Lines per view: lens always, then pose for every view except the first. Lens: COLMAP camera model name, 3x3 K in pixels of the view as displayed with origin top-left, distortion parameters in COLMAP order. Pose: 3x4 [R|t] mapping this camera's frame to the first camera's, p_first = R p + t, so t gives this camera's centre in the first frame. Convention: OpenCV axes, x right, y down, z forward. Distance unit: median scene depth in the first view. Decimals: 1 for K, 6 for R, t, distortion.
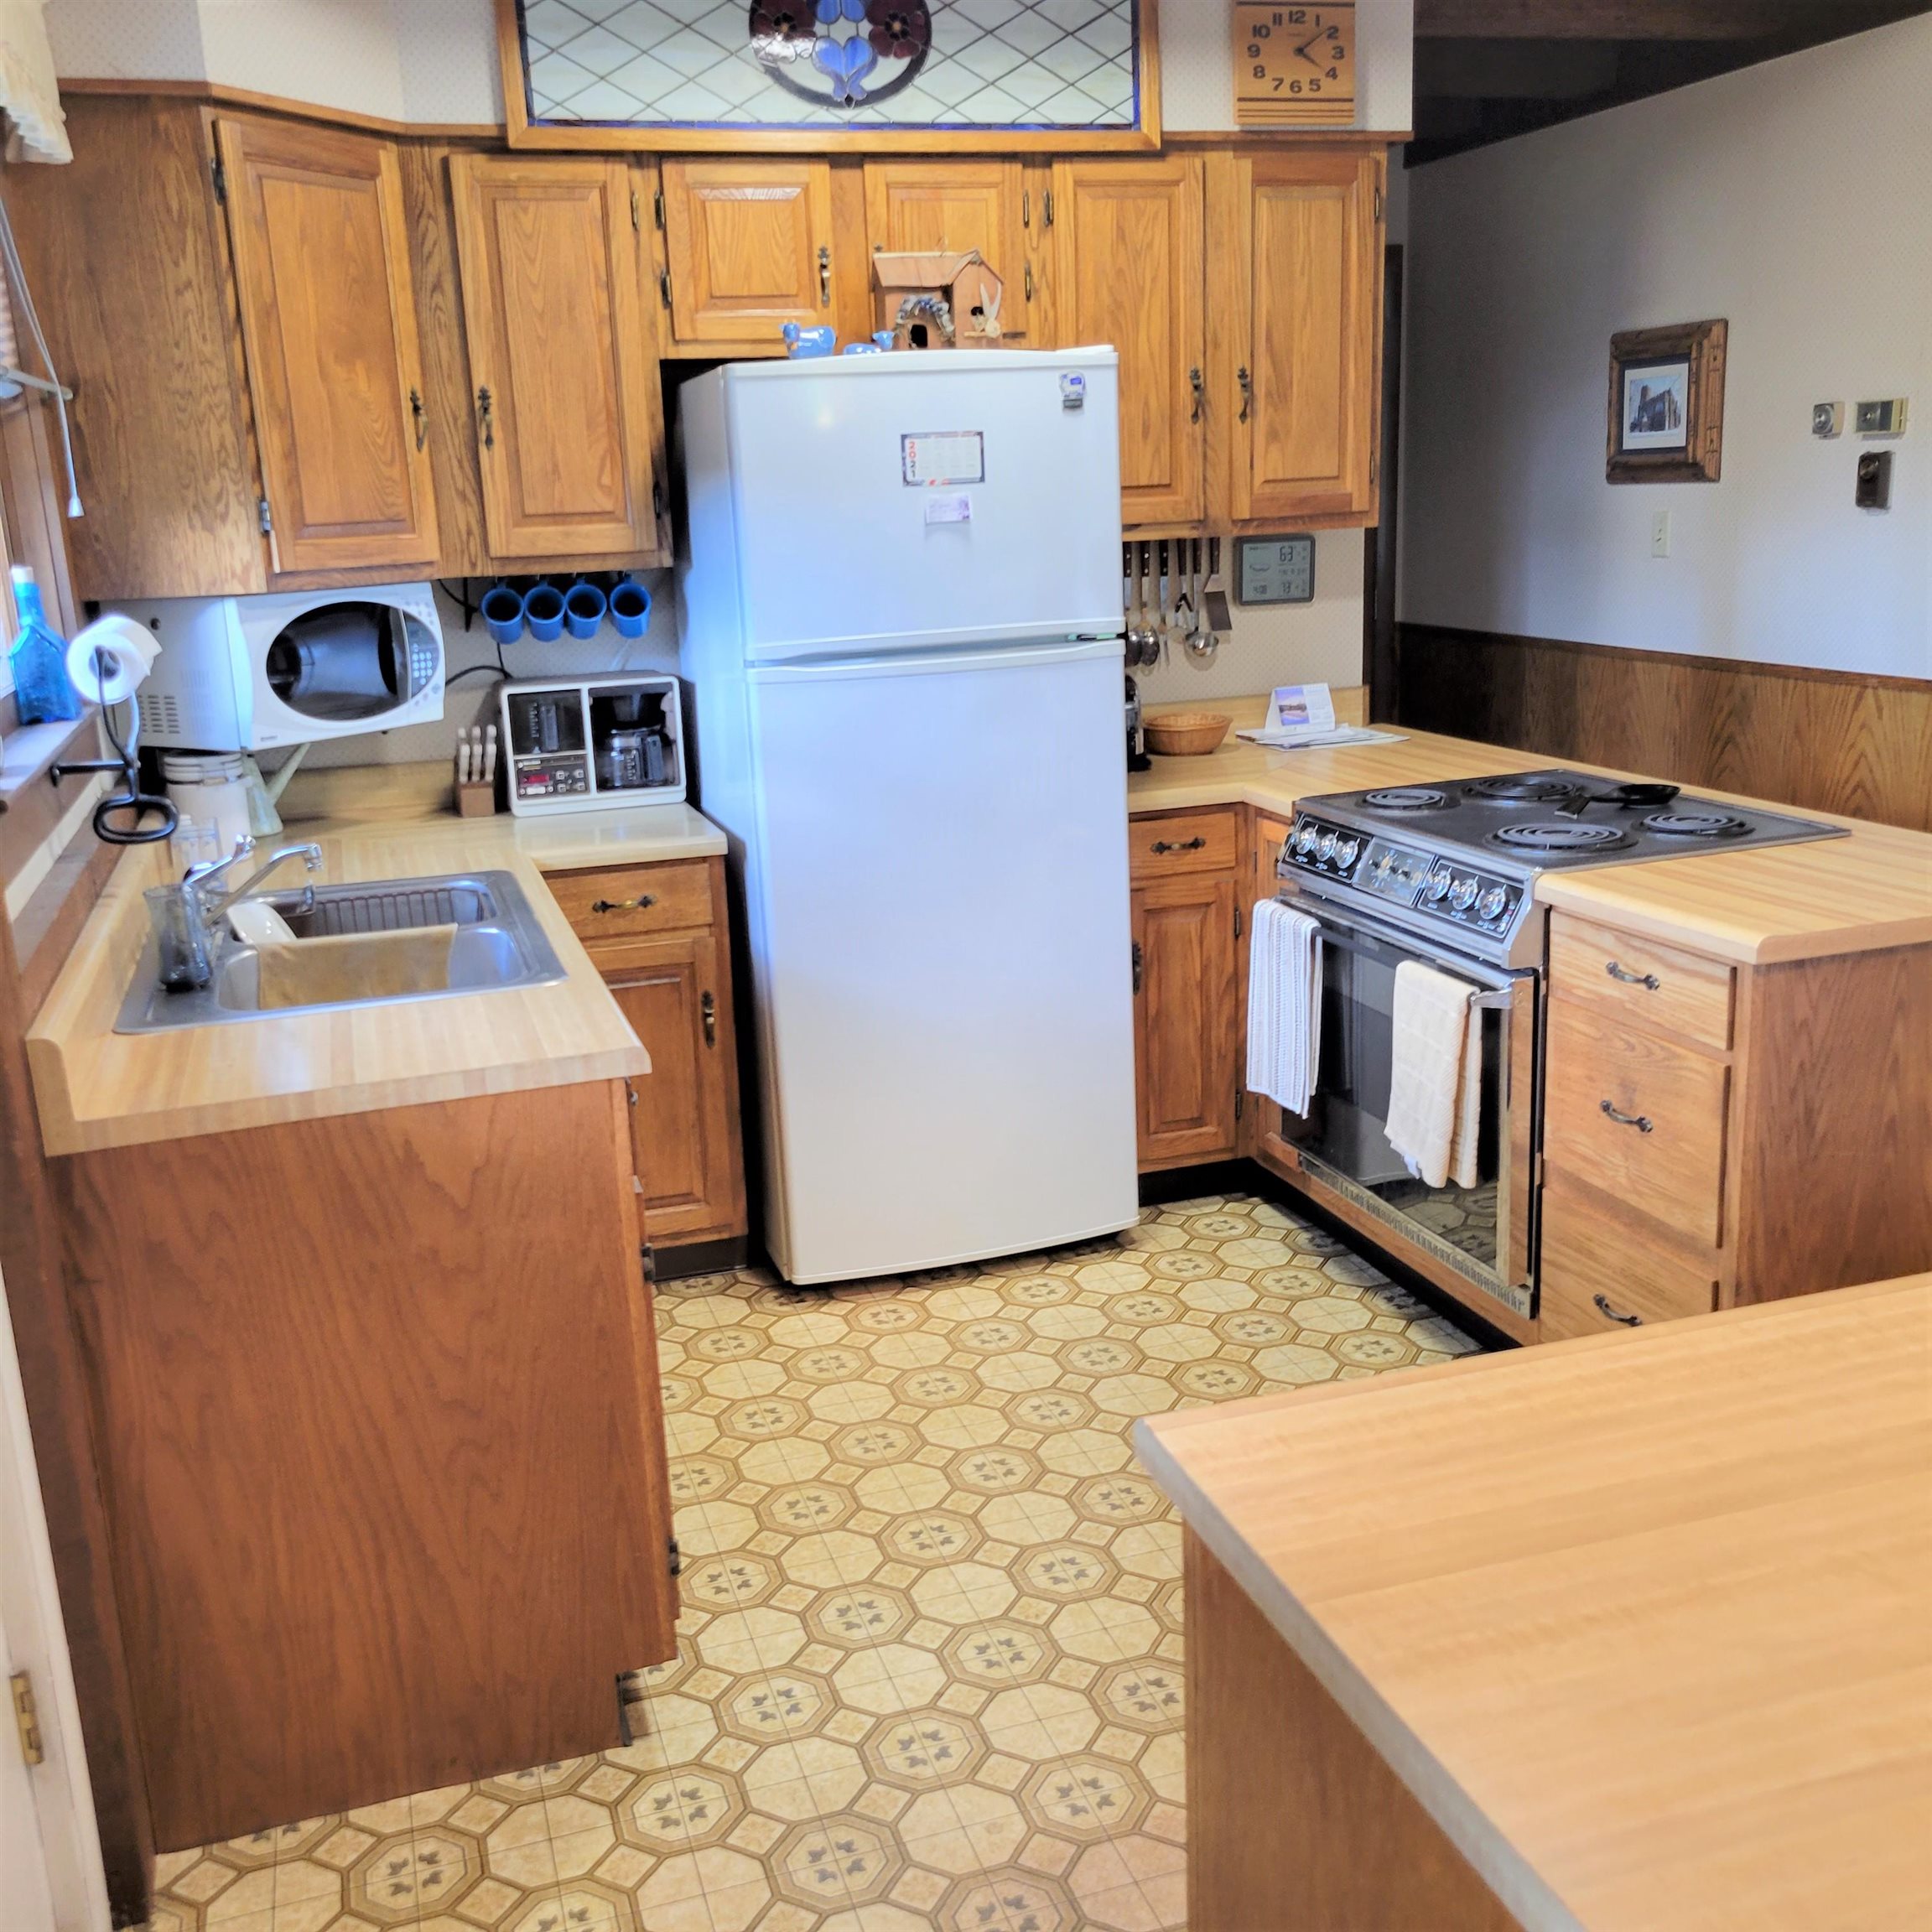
lens RADIAL K [[1949.3, 0, 951.8], [0, 1949.3, 976.6], [0, 0, 1]] dist [0.036280, 0.000000]
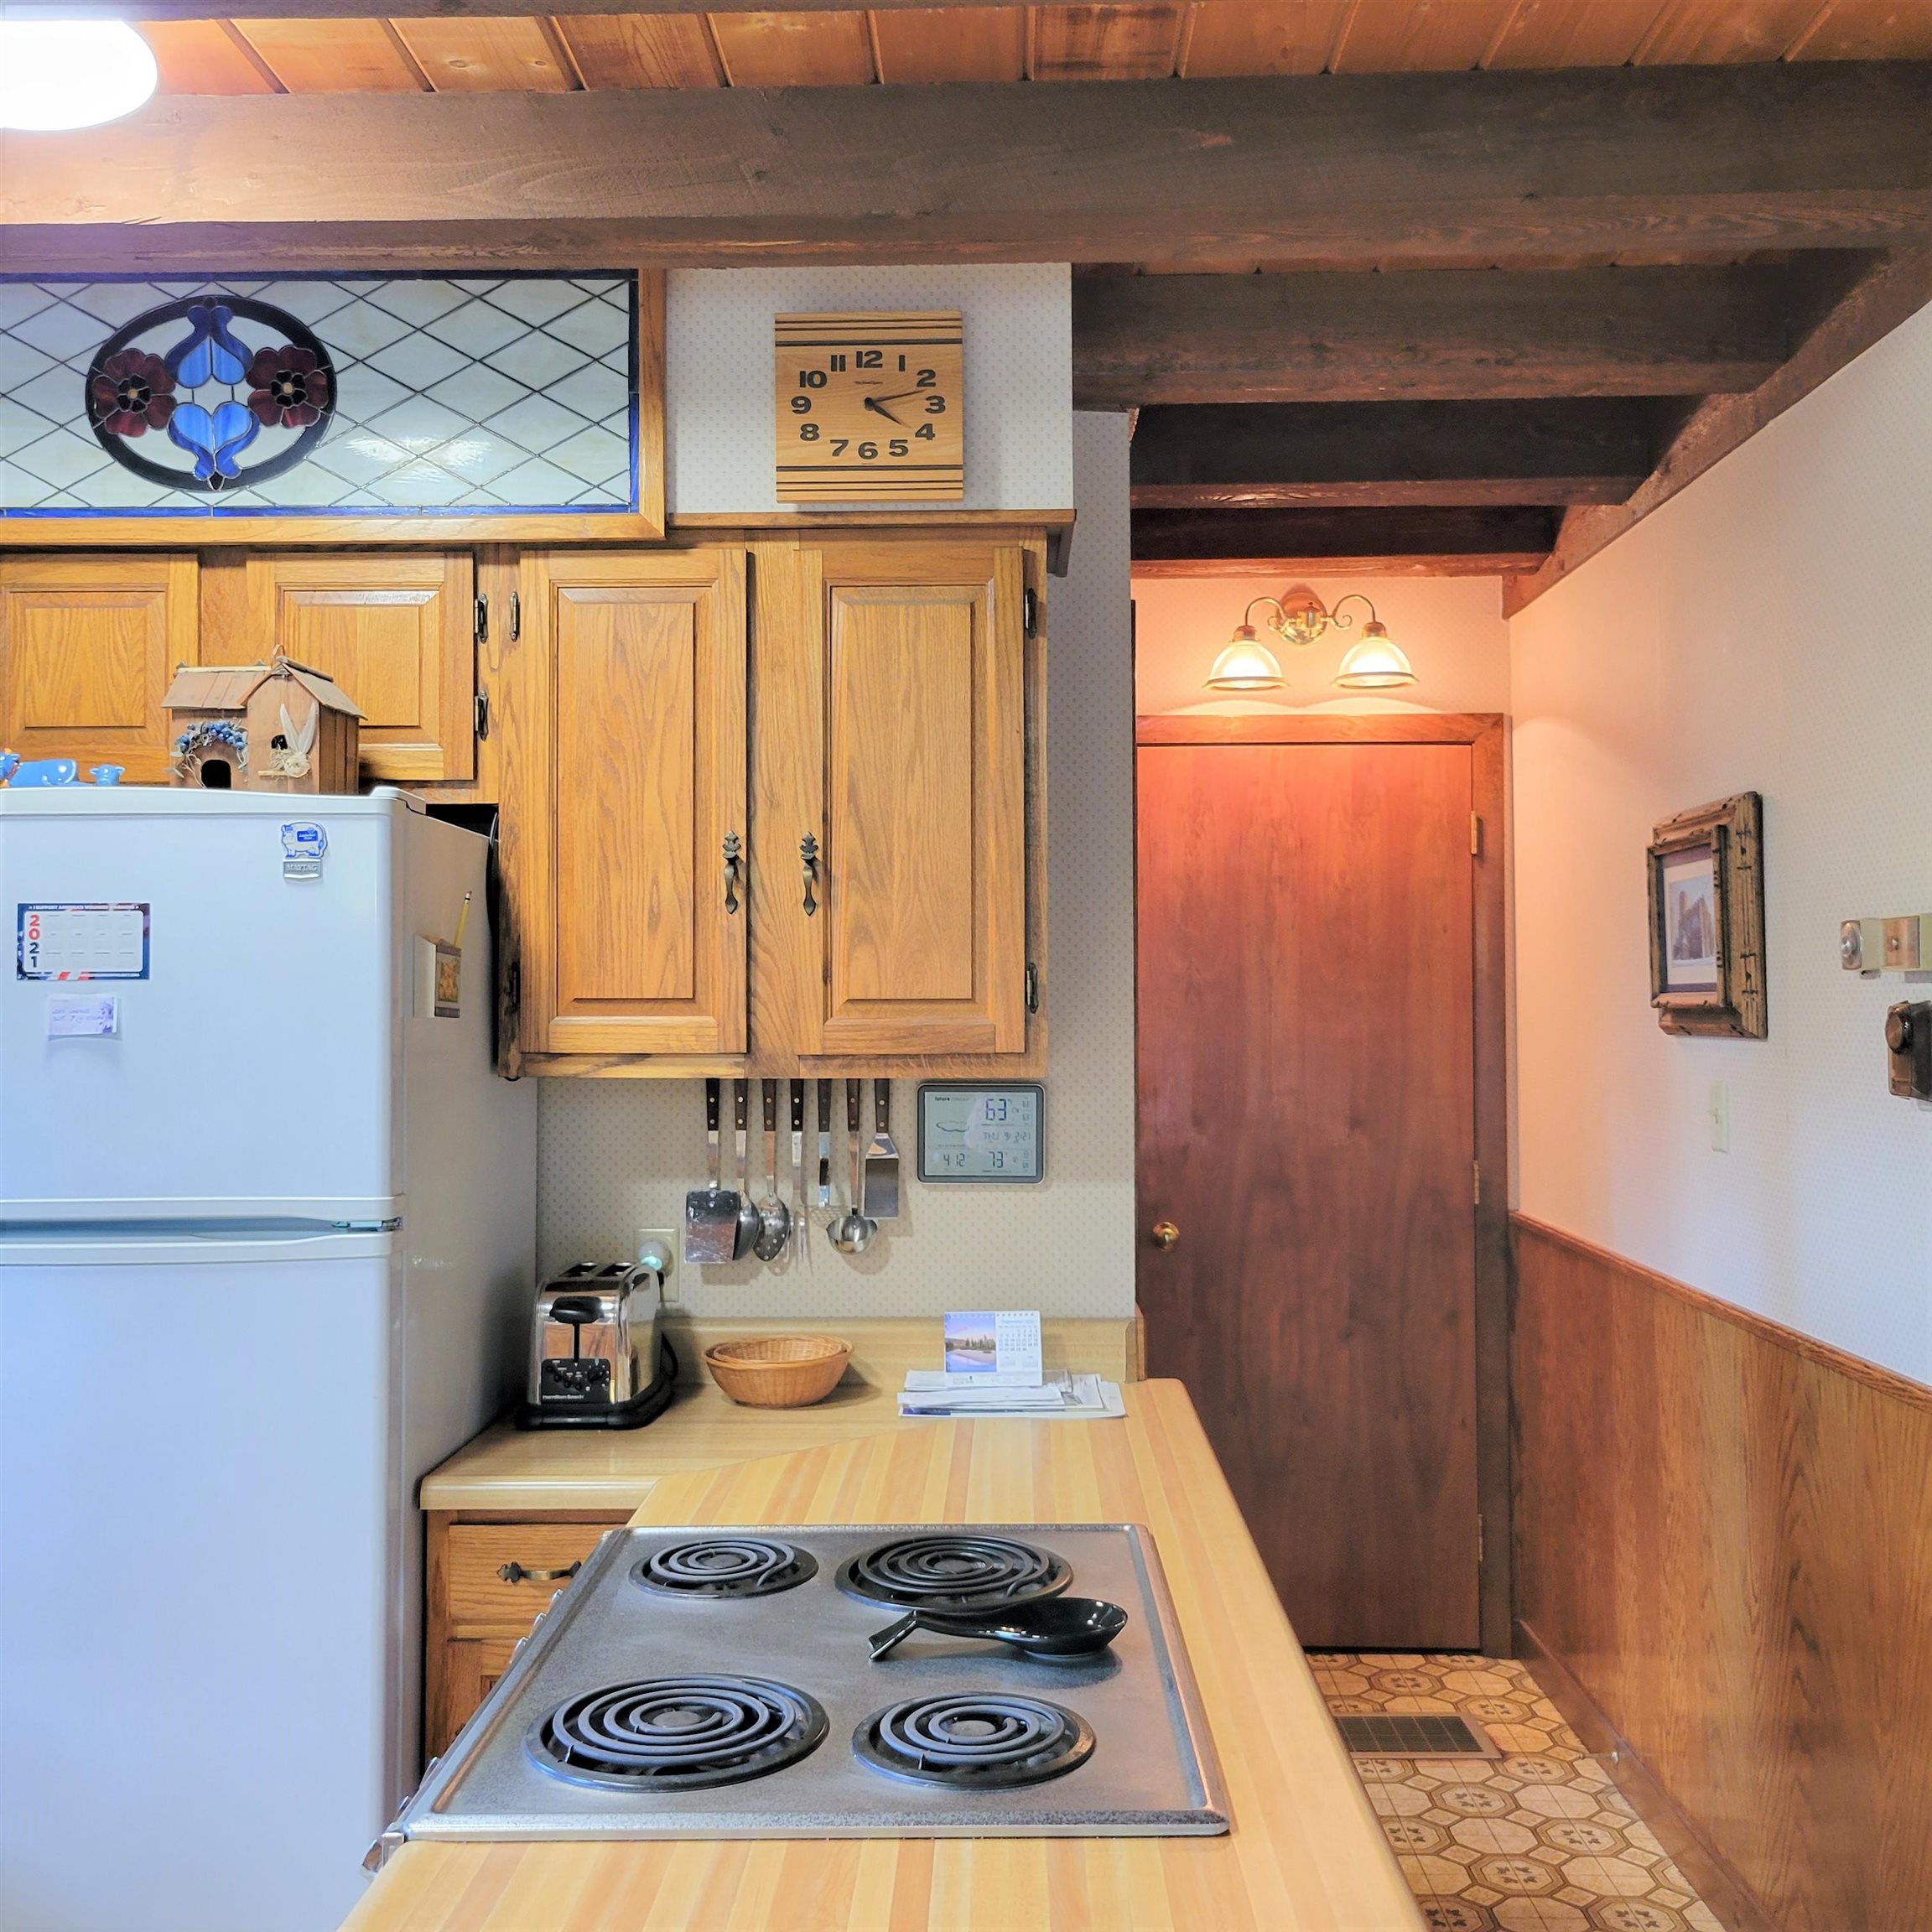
lens RADIAL K [[1949.3, 0, 963.2], [0, 1949.3, 946.9], [0, 0, 1]] dist [0.036280, 0.000000]
pose [[0.944156, 0.031220, -0.328015, 0.441200], [-0.118521, 0.961048, -0.249679, -0.119617], [0.307443, 0.274613, 0.911080, 0.438614]]
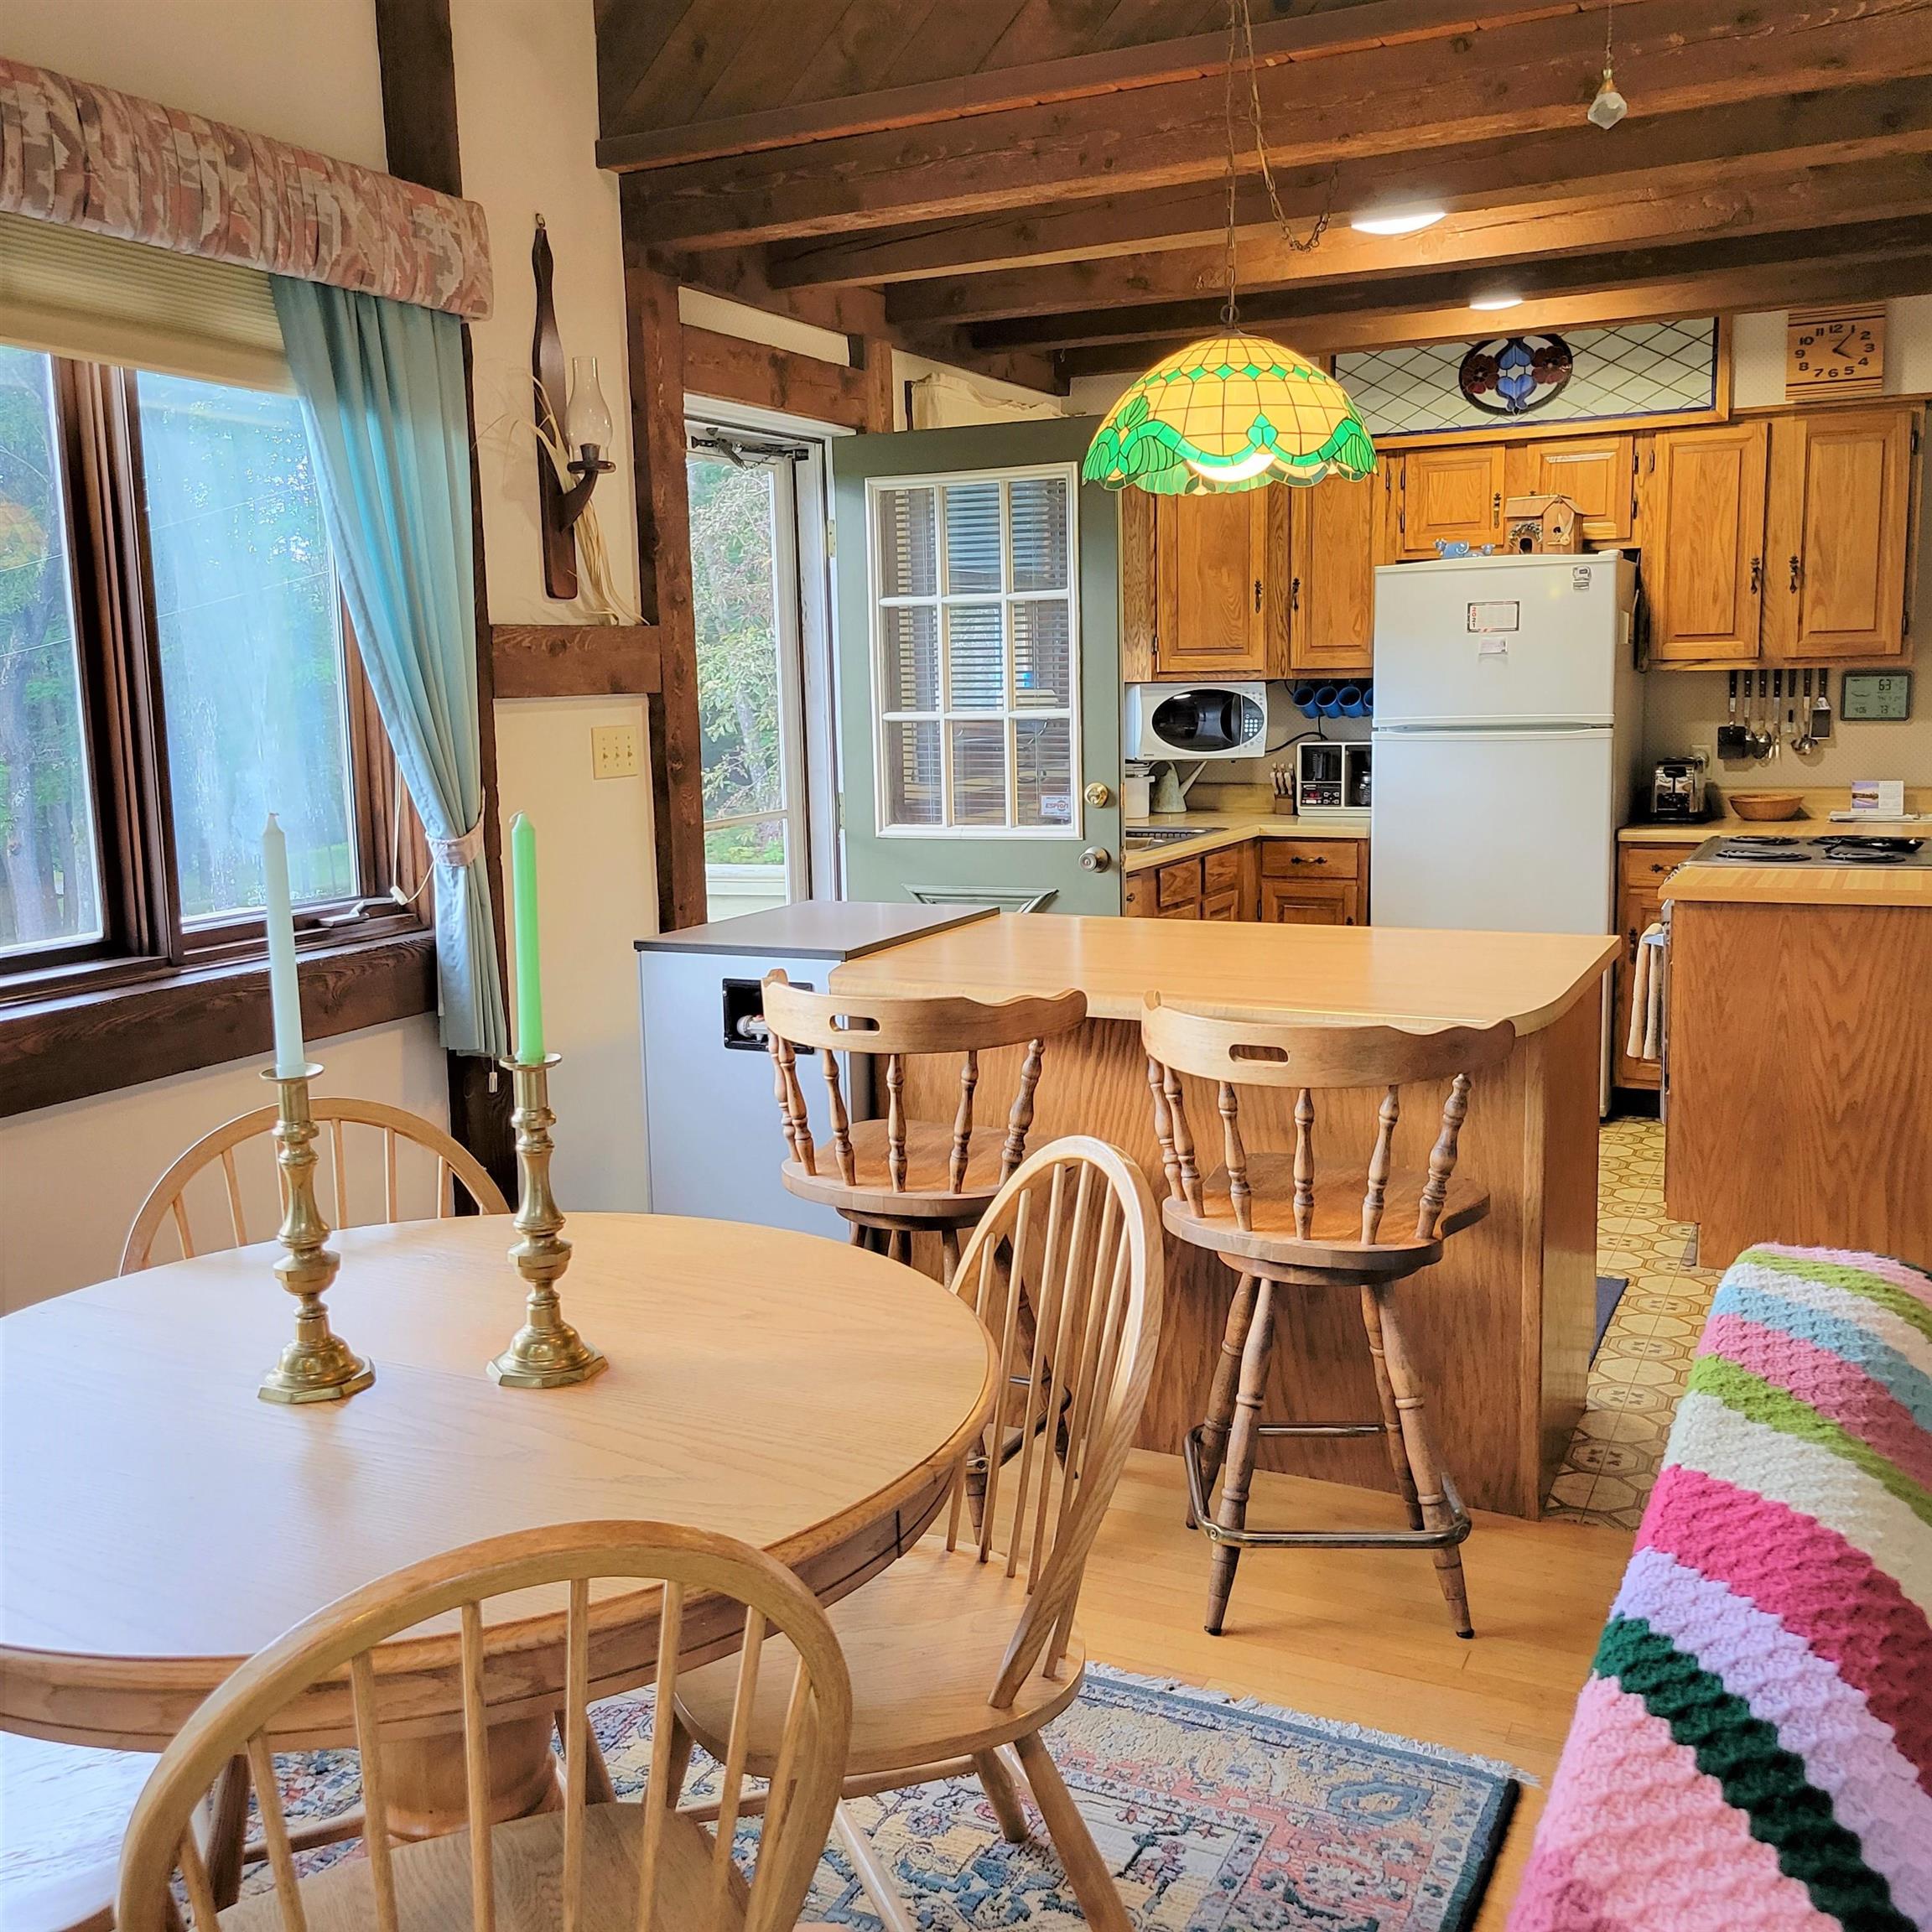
lens RADIAL K [[1949.3, 0, 940.0], [0, 1949.3, 941.7], [0, 0, 1]] dist [0.036280, 0.000000]
pose [[0.717821, 0.120895, -0.685652, 0.771409], [-0.181809, 0.983187, -0.016983, 0.119747], [0.672071, 0.136849, 0.727732, -0.484218]]
